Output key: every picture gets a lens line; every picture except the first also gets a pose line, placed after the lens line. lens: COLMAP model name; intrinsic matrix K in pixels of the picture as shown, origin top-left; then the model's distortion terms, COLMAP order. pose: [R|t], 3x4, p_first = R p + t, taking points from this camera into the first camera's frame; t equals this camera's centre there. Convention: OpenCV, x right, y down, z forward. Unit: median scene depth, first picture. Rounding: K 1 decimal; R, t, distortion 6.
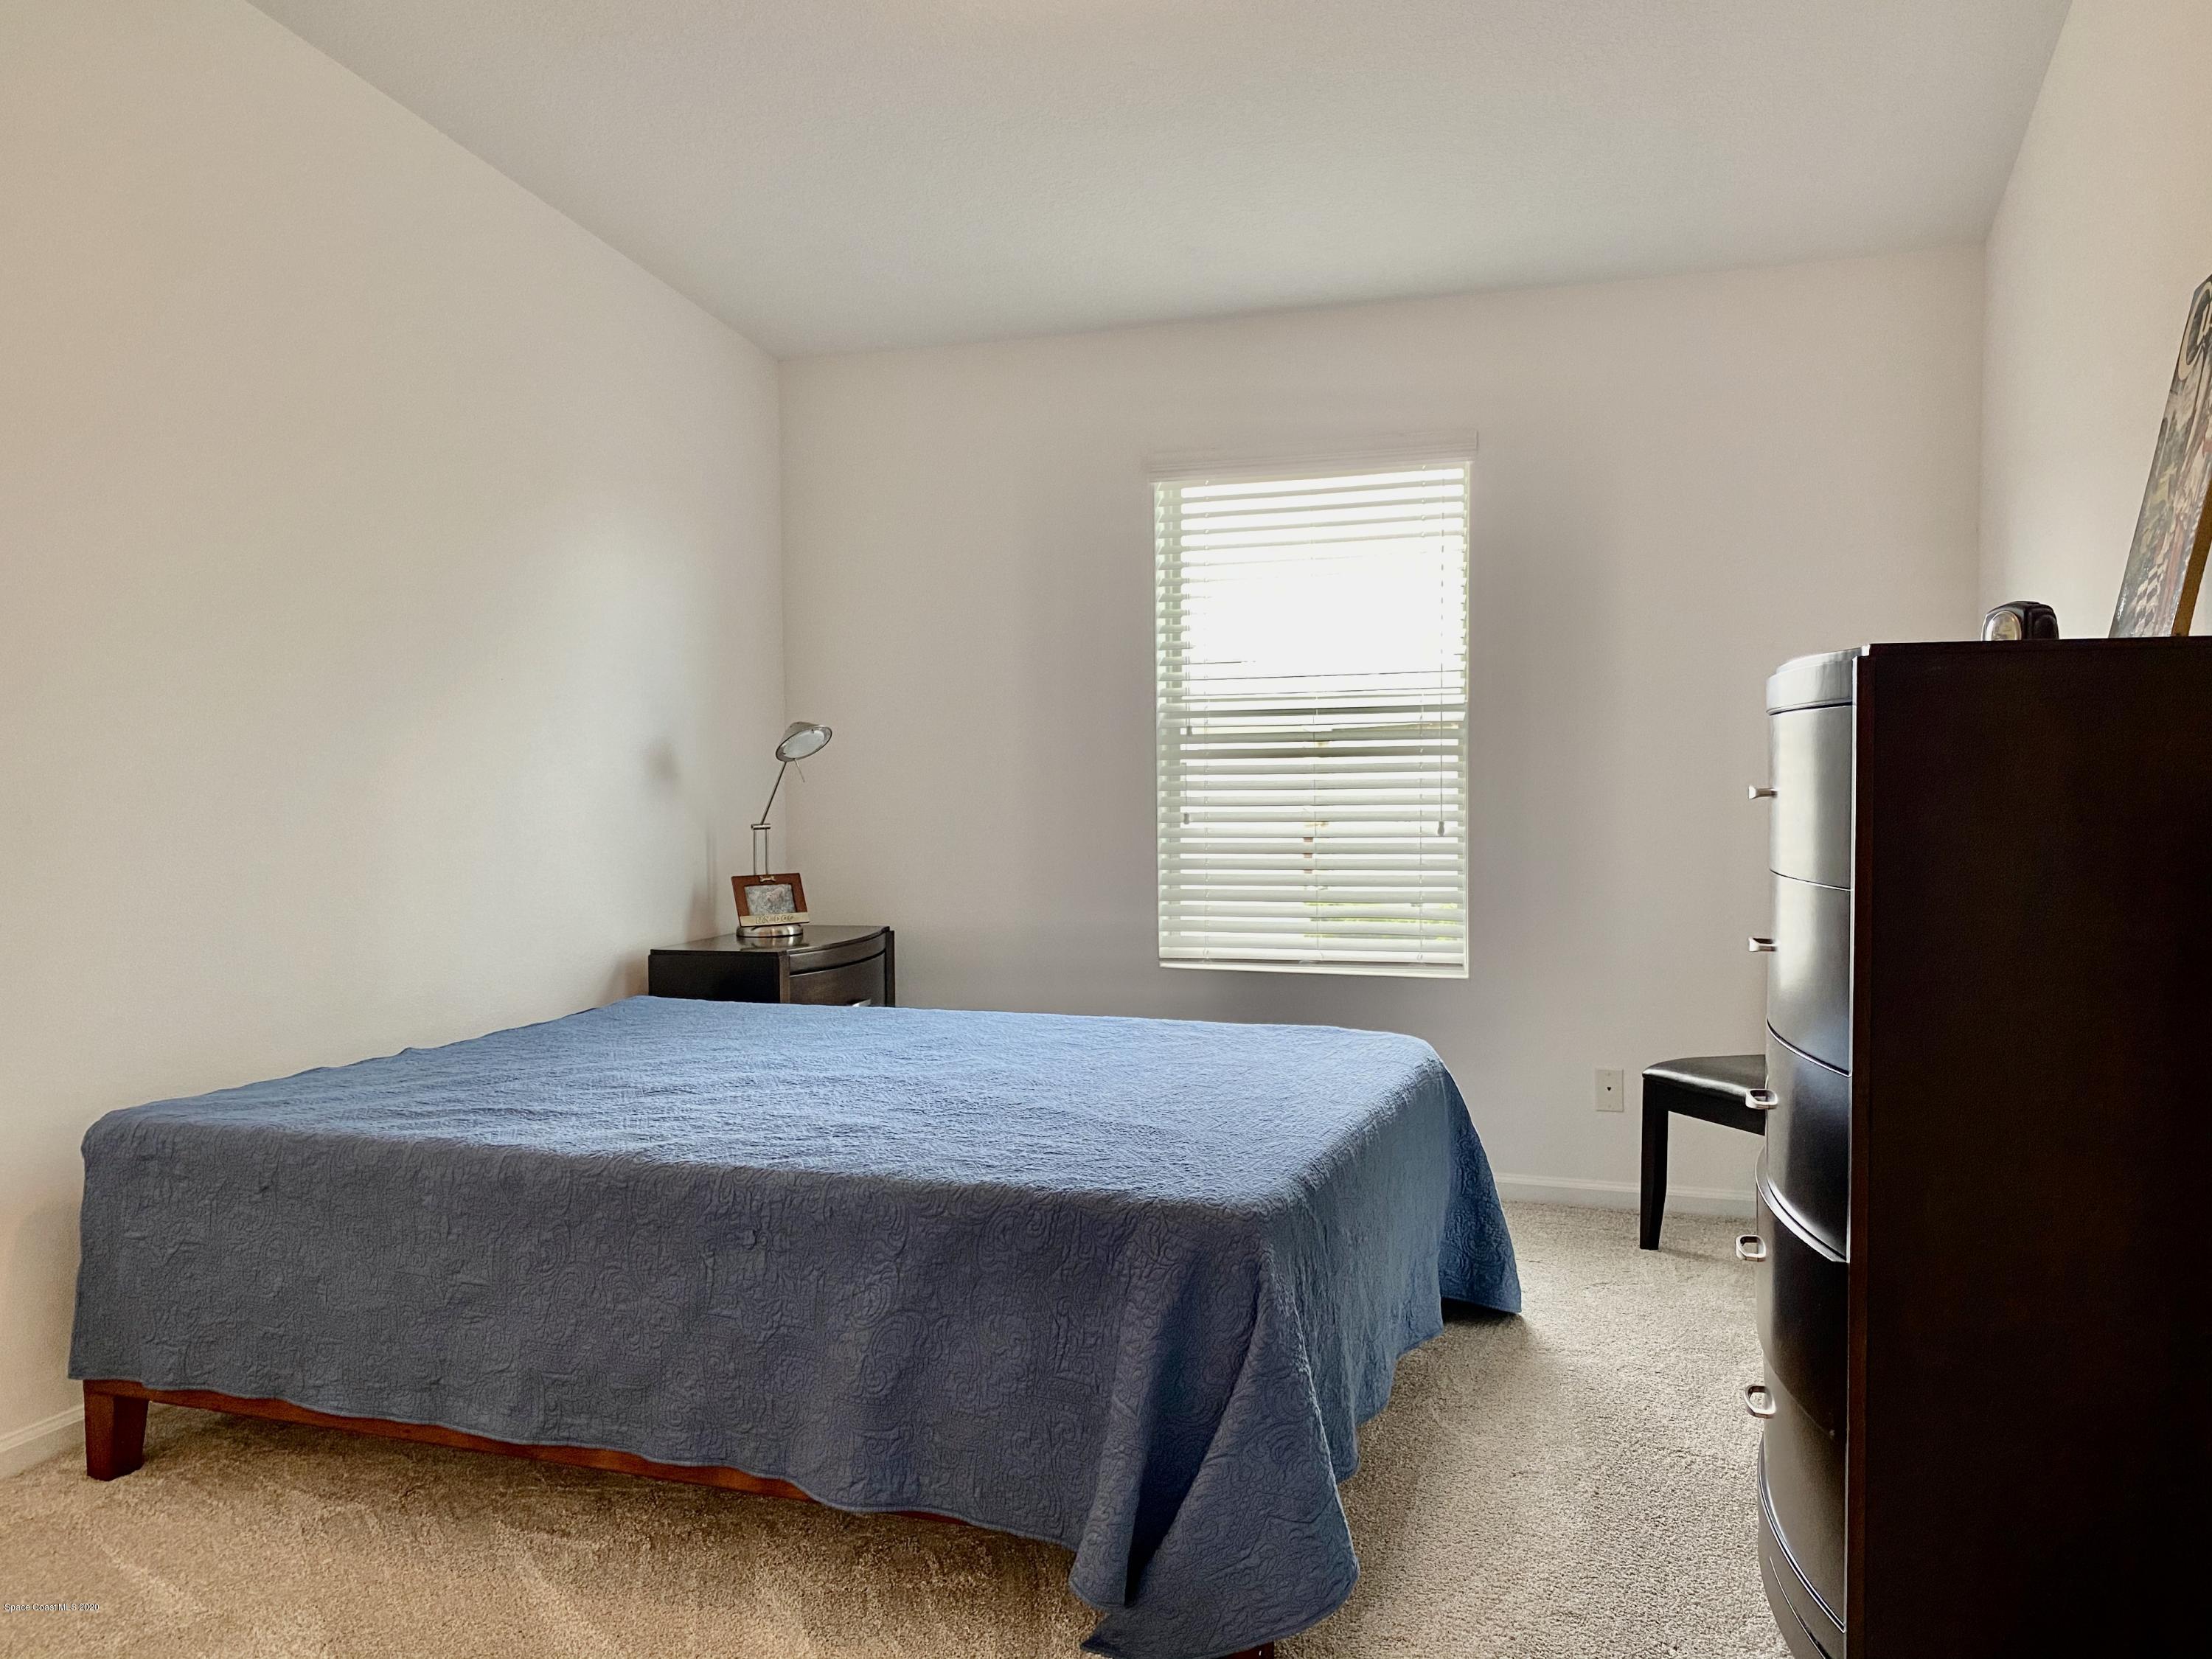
lens RADIAL K [[1686.2, 0, 1100.2], [0, 1686.2, 824.8], [0, 0, 1]] dist [0.074068, -0.114723]
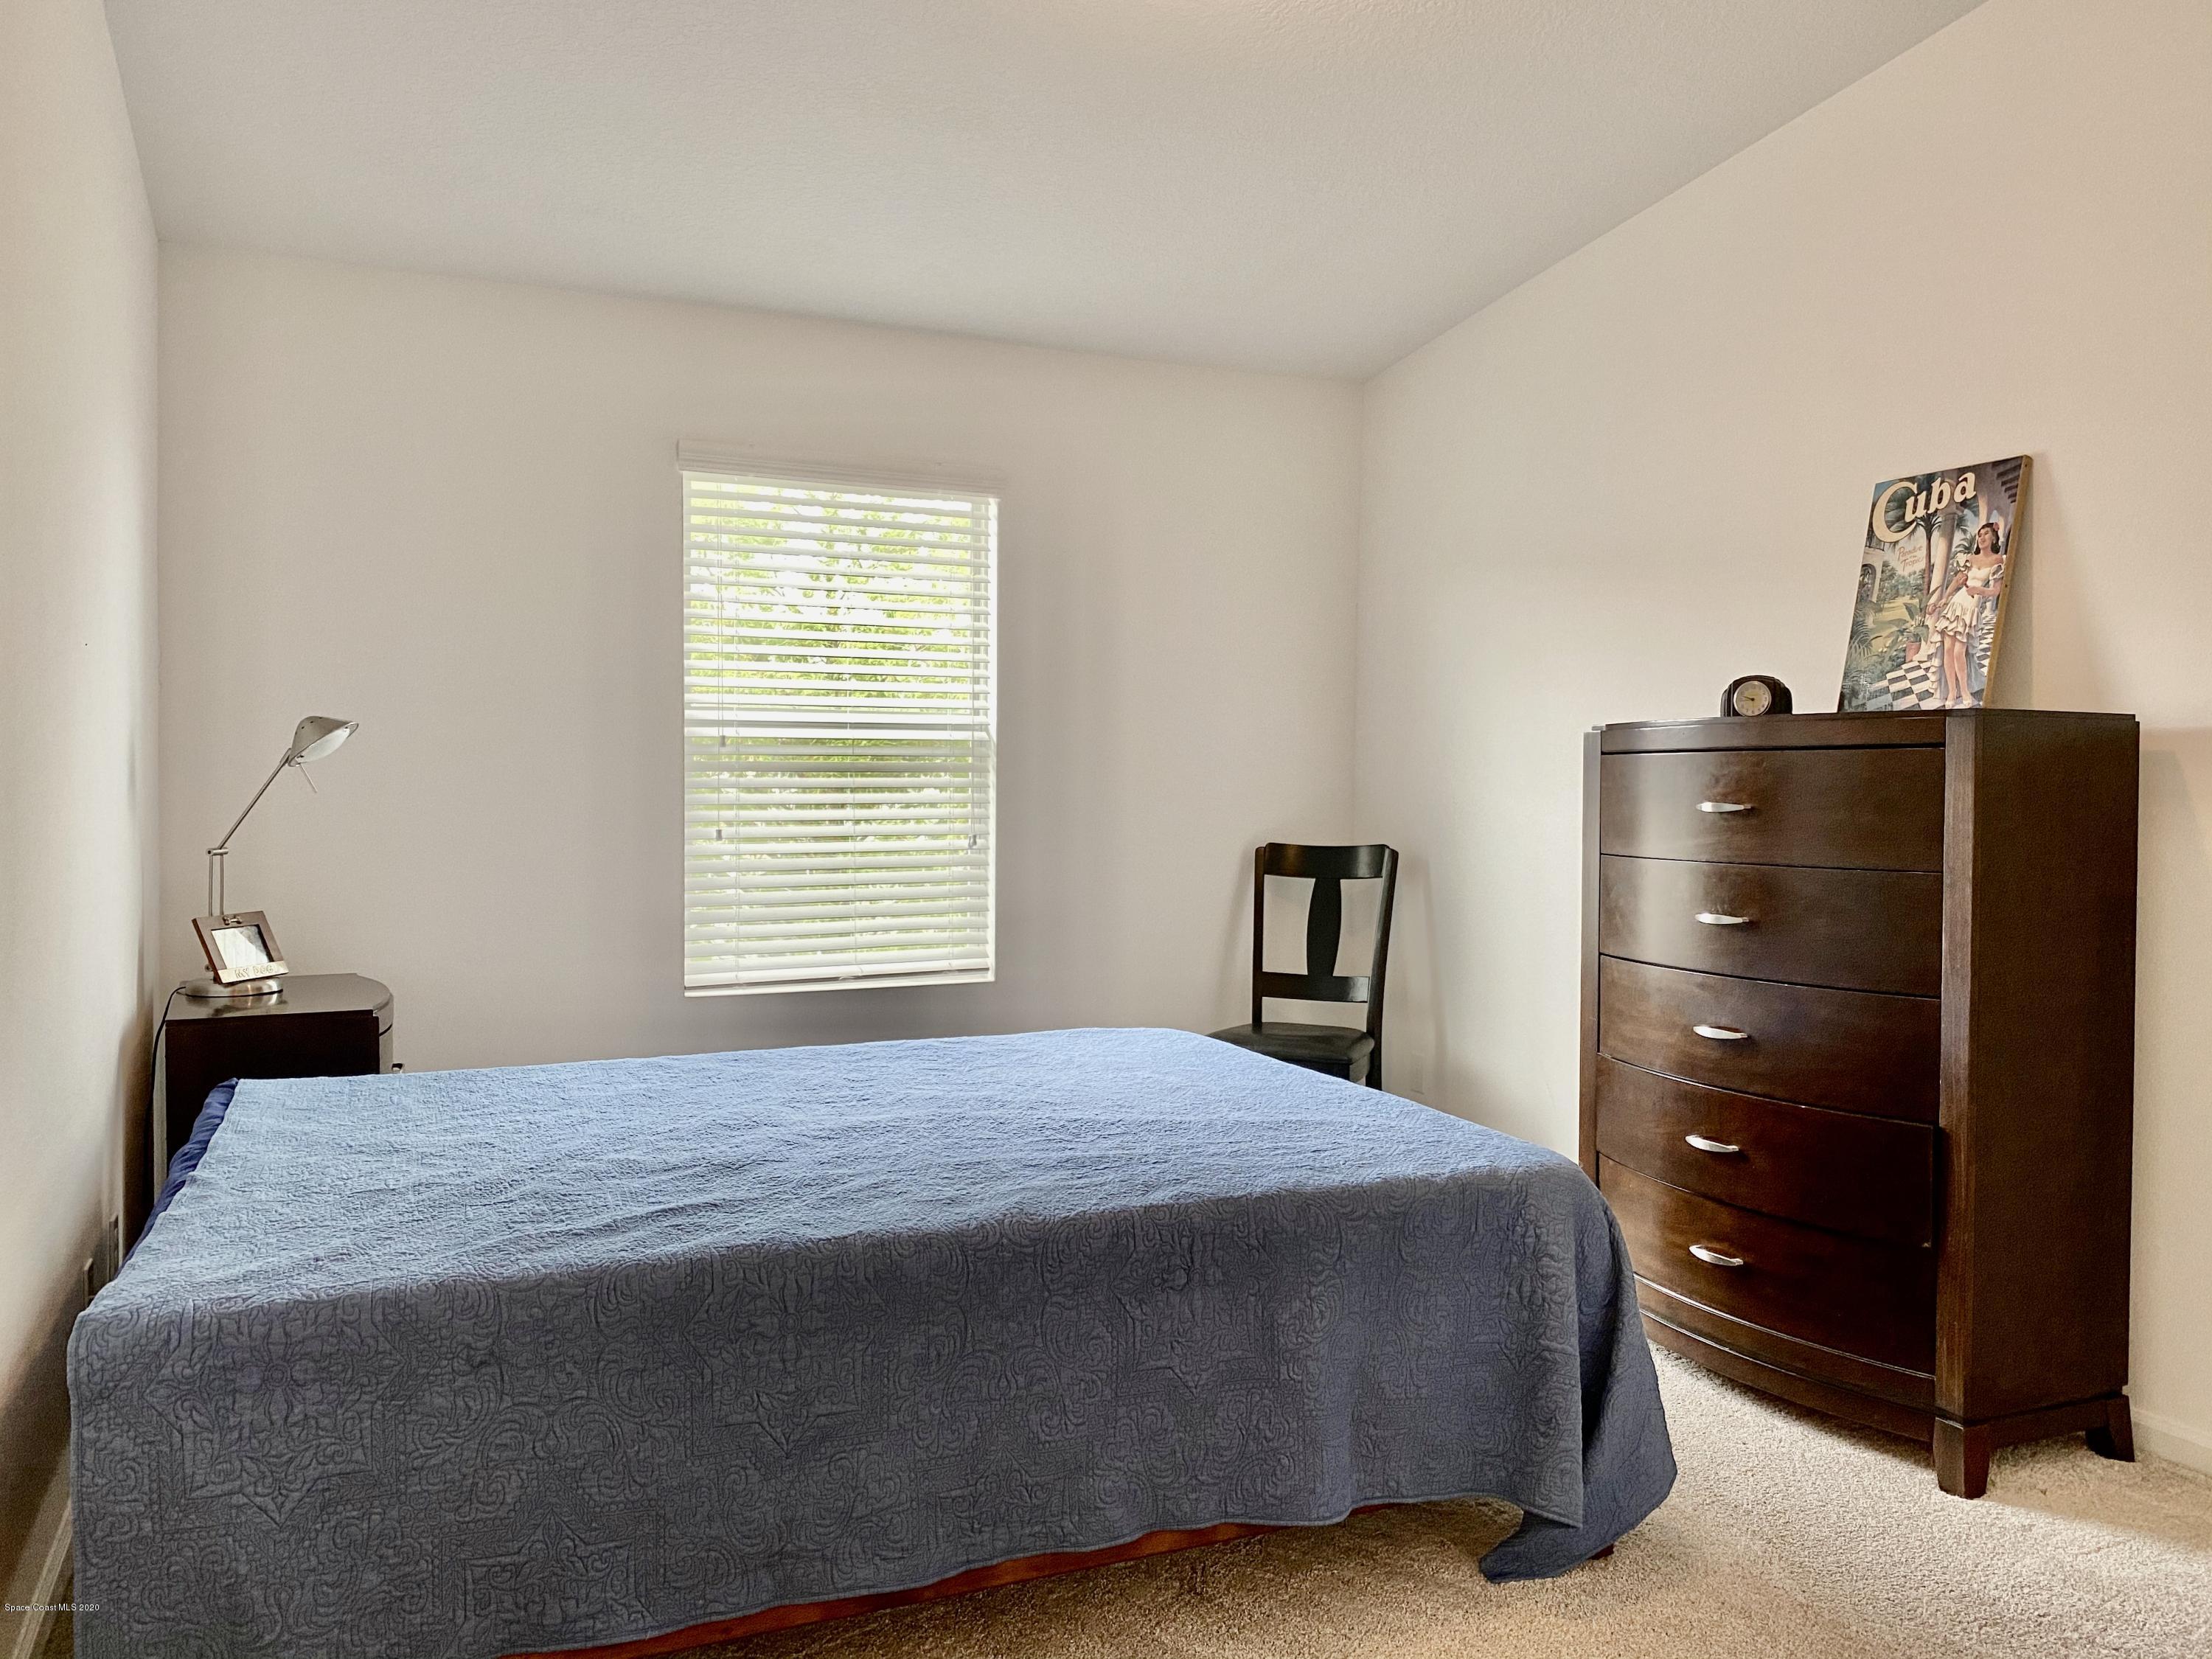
lens RADIAL K [[1686.2, 0, 1100.2], [0, 1686.2, 824.8], [0, 0, 1]] dist [0.074068, -0.114723]
pose [[0.726071, -0.006715, 0.687587, -0.464769], [0.013473, 0.999899, -0.004462, -0.002709], [-0.687487, 0.012504, 0.726089, 0.179883]]
